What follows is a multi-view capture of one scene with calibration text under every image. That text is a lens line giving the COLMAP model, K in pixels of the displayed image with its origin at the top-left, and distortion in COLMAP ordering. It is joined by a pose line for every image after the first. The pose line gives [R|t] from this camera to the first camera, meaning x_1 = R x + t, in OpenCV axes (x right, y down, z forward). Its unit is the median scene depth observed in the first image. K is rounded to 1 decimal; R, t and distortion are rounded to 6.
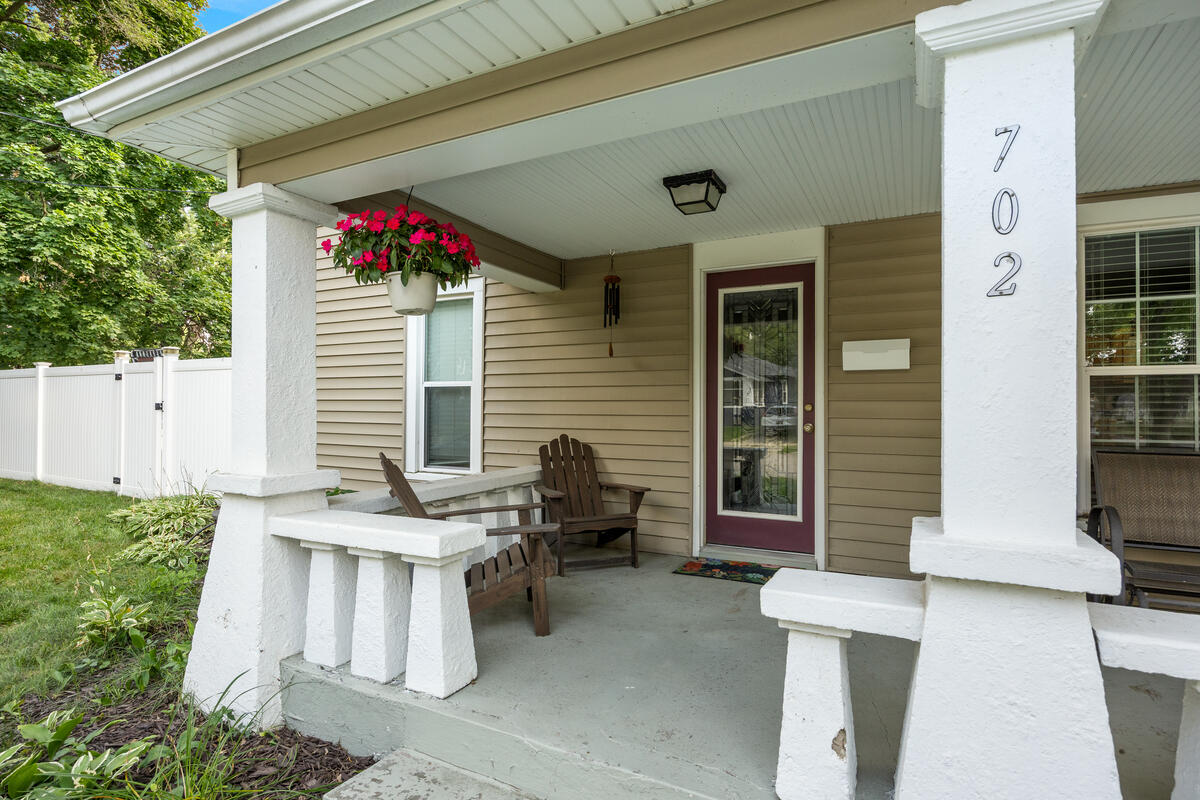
lens RADIAL K [[612.1, 0, 600.0], [0, 612.1, 400.0], [0, 0, 1]] dist [-0.014805, -0.000338]
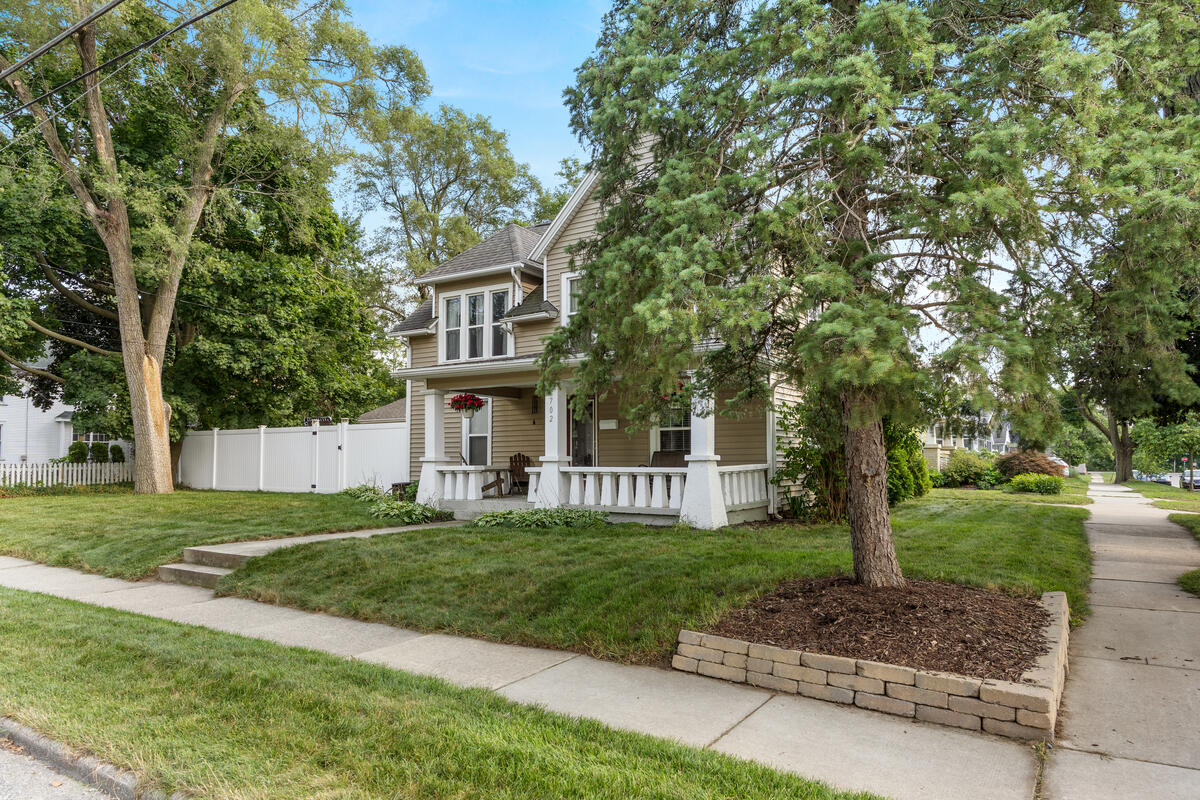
lens RADIAL K [[756.9, 0, 597.5], [0, 756.9, 435.0], [0, 0, 1]] dist [0.000249, 0.000014]
pose [[0.994616, -0.010537, -0.103088, 0.737740], [0.007997, 0.999655, -0.025022, 0.073793], [0.103316, 0.024063, 0.994357, -2.702349]]
